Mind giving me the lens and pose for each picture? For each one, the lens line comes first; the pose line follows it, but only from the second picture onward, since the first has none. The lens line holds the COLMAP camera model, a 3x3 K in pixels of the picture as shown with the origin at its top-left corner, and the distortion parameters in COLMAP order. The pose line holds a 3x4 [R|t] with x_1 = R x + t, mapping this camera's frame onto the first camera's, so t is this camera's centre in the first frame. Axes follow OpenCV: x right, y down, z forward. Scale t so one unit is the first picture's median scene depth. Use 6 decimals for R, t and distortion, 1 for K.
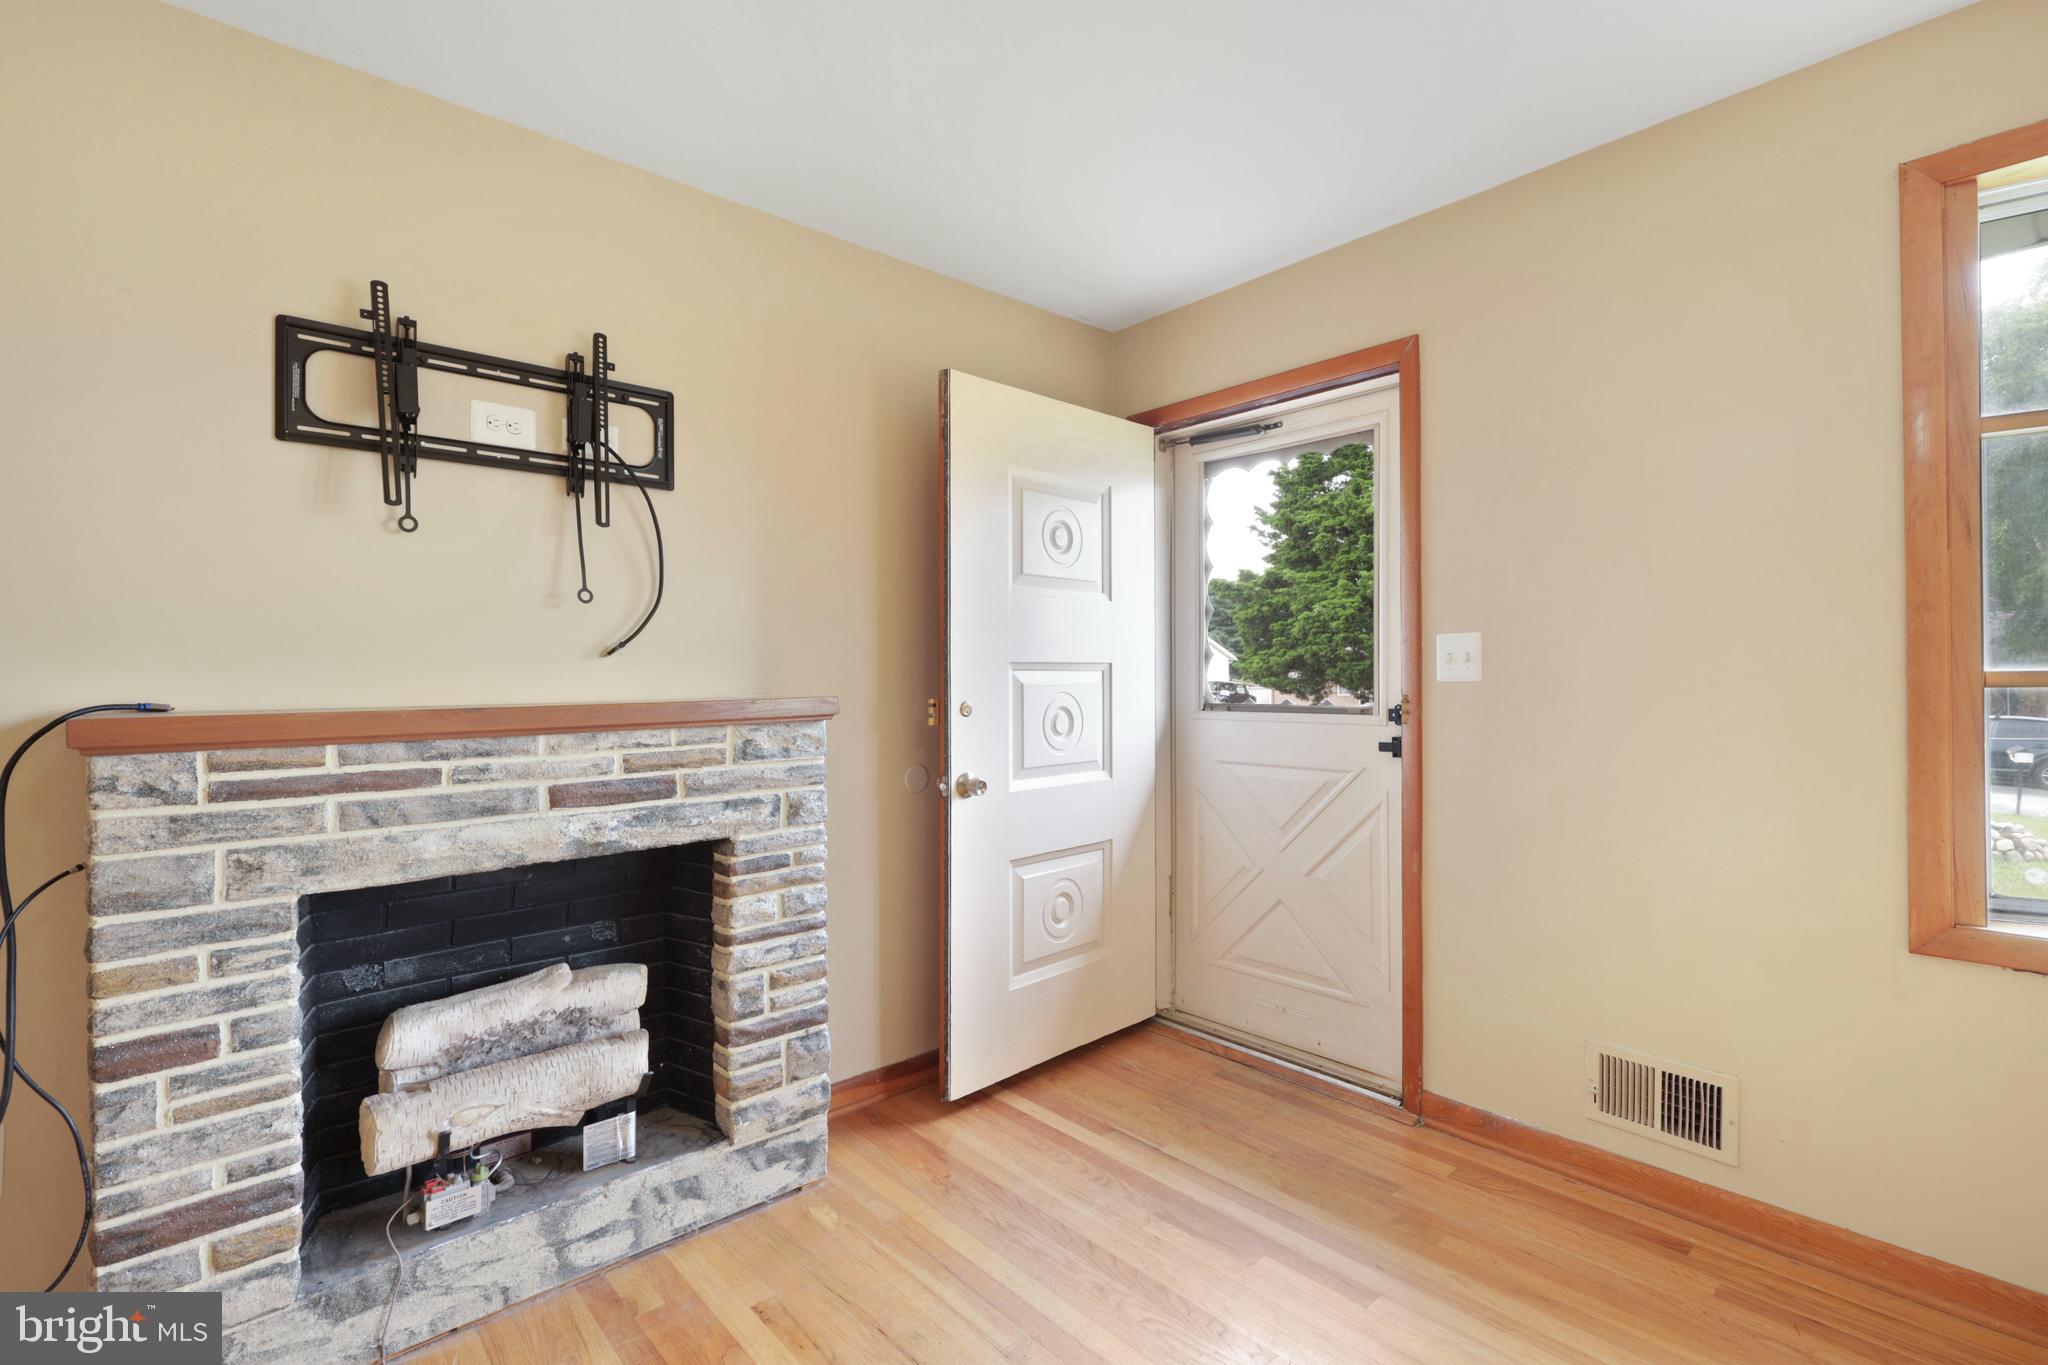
lens RADIAL K [[876.8, 0, 1013.1], [0, 876.8, 675.3], [0, 0, 1]] dist [0.000306, 0.000403]
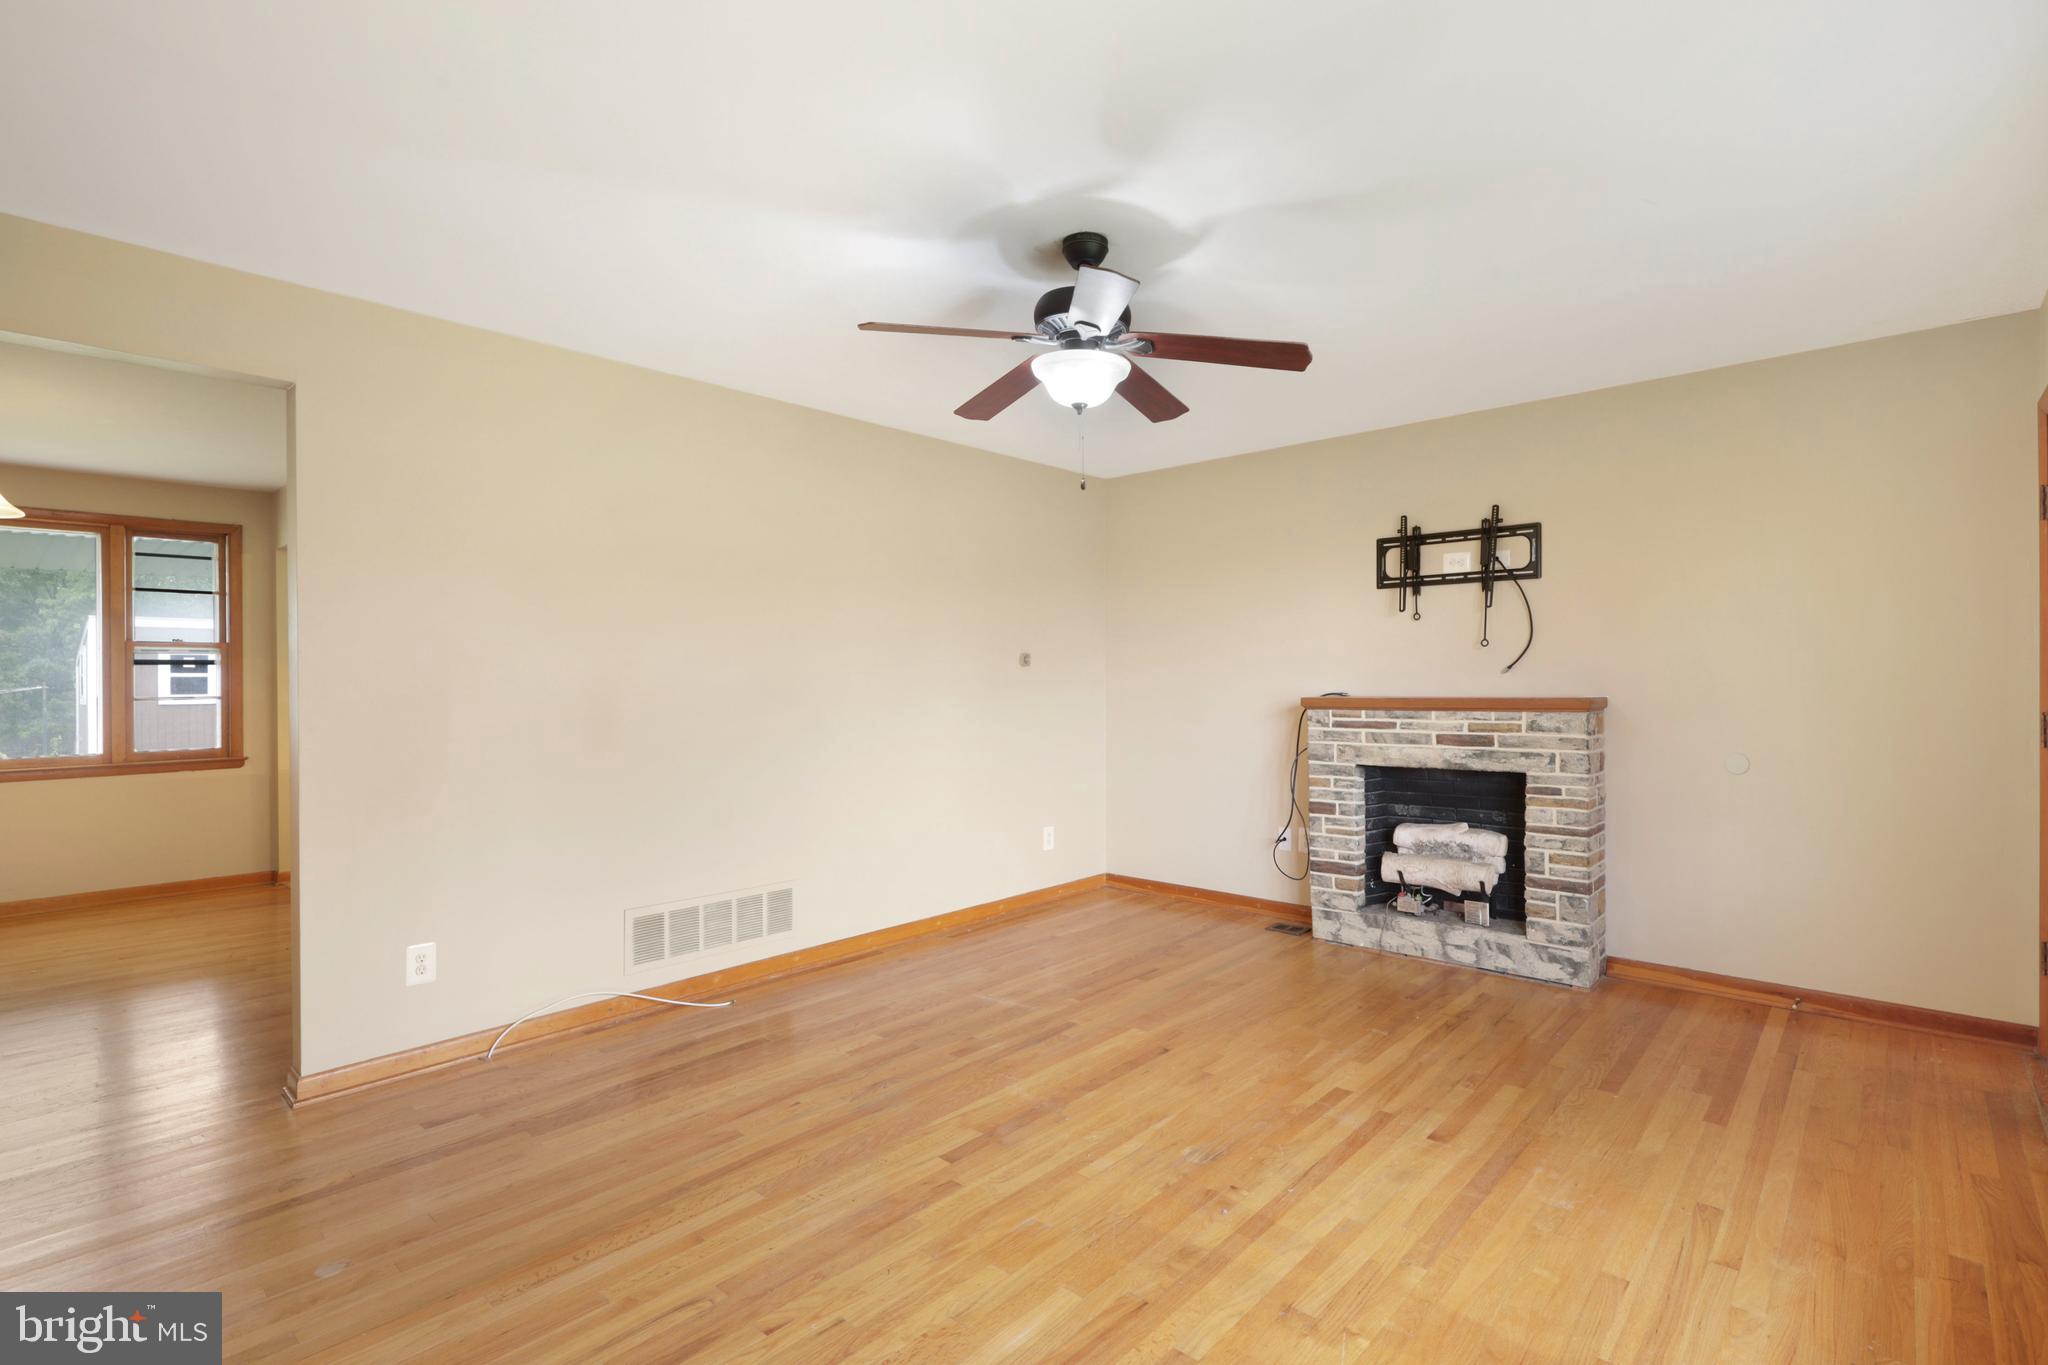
lens RADIAL K [[1039.0, 0, 1014.1], [0, 1039.0, 671.7], [0, 0, 1]] dist [0.001386, -0.000021]
pose [[0.083316, 0.003743, -0.996516, 1.935441], [0.012713, 0.999908, 0.004818, -0.056044], [0.996442, -0.013070, 0.083260, -0.274633]]
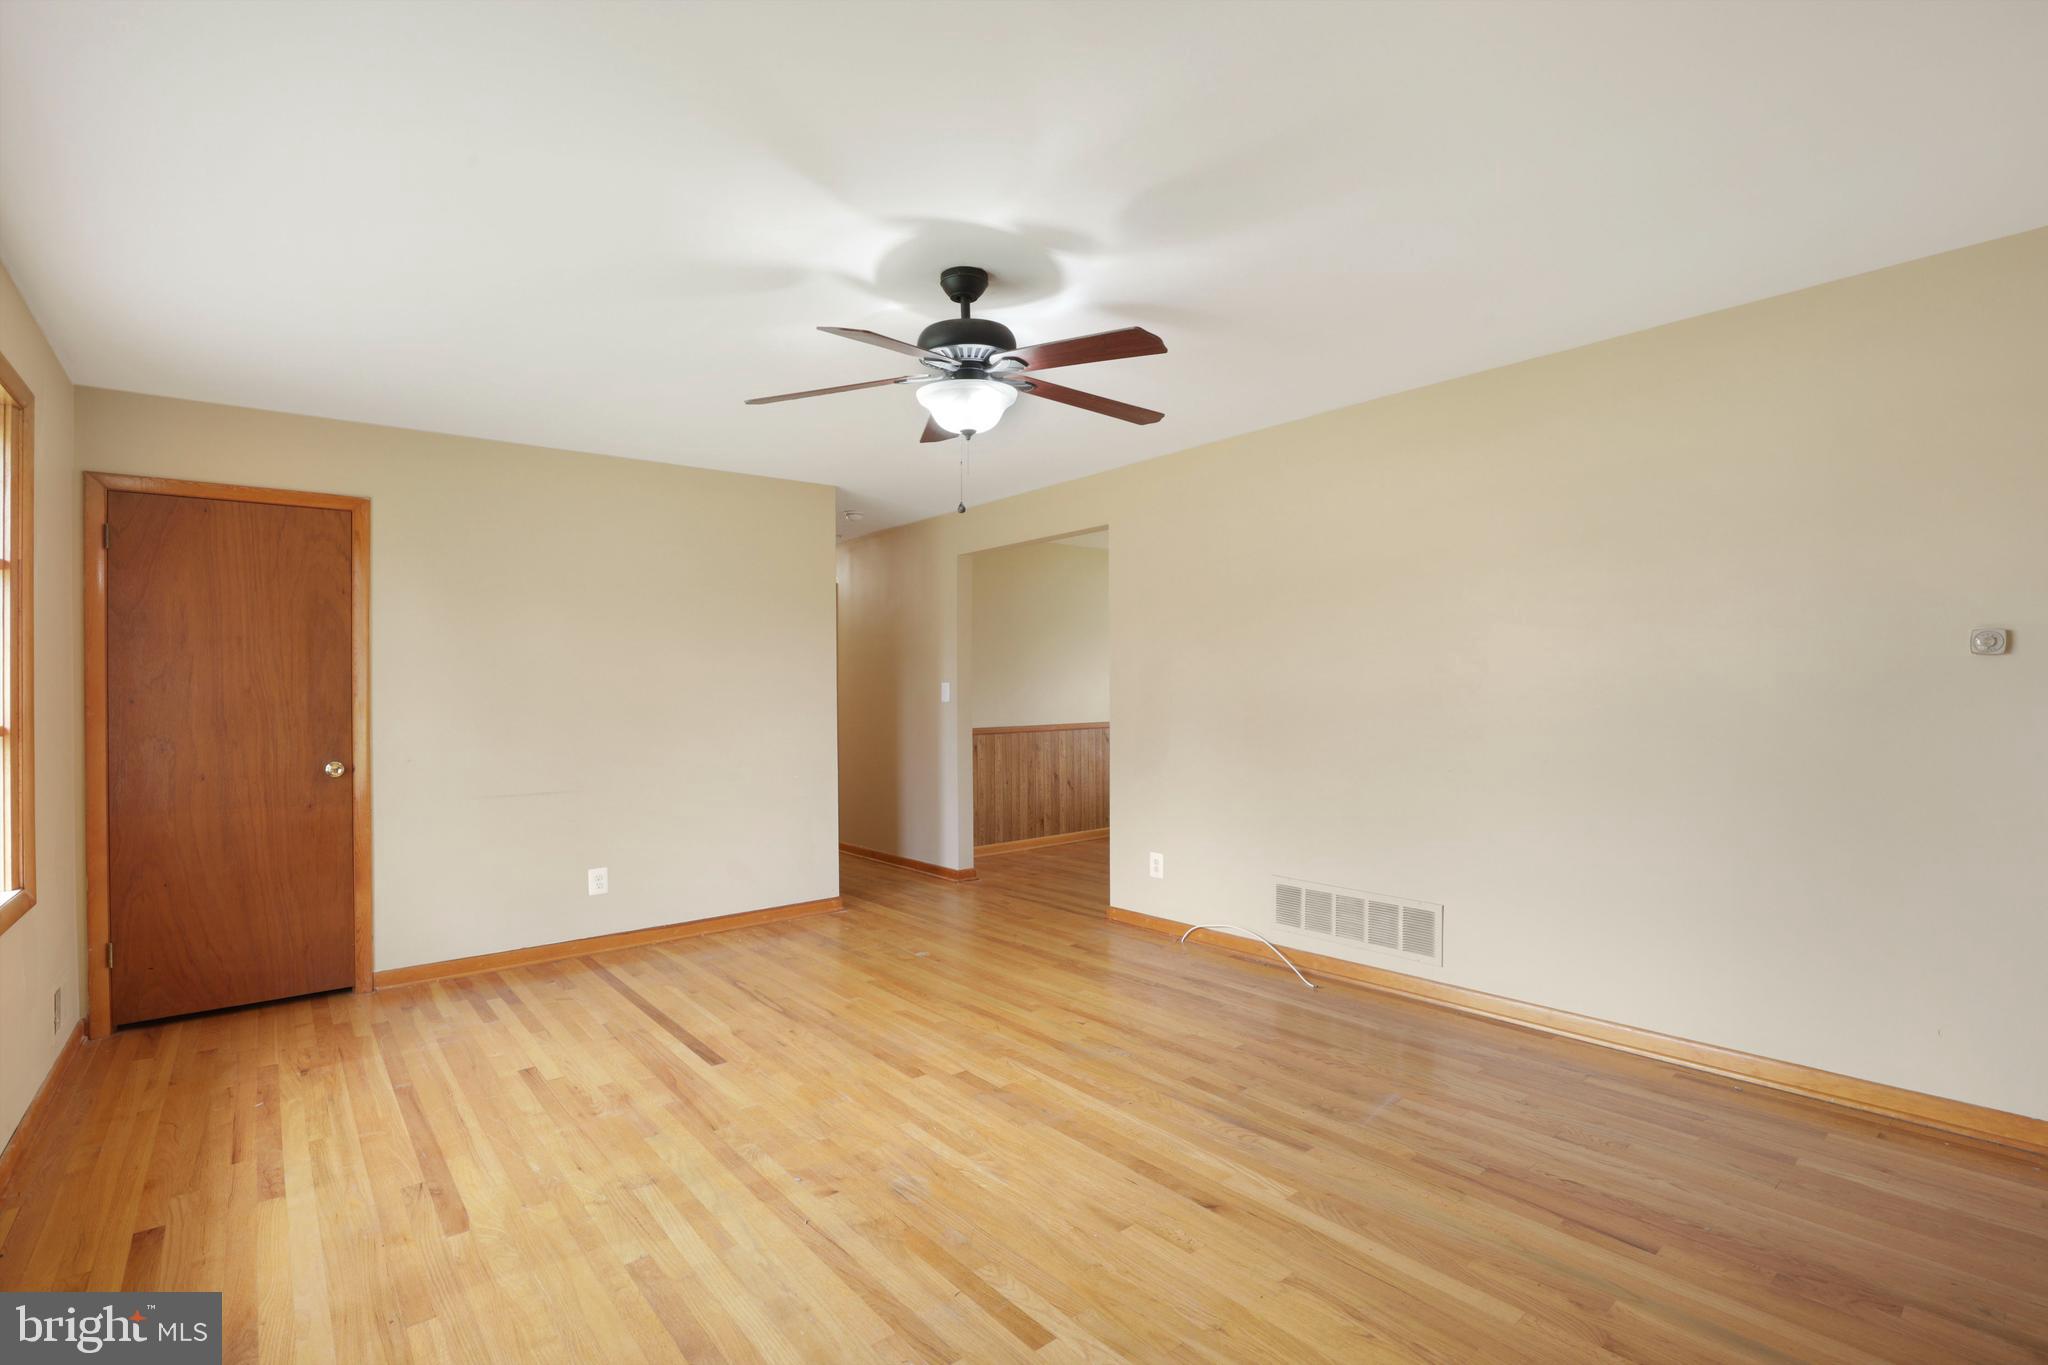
lens RADIAL K [[857.1, 0, 1020.8], [0, 857.1, 675.2], [0, 0, 1]] dist [-0.022795, 0.000016]
pose [[-0.998848, 0.025267, 0.040784, 0.148912], [0.024296, 0.999414, -0.024122, -0.028964], [-0.041370, -0.023103, -0.998877, 1.394859]]
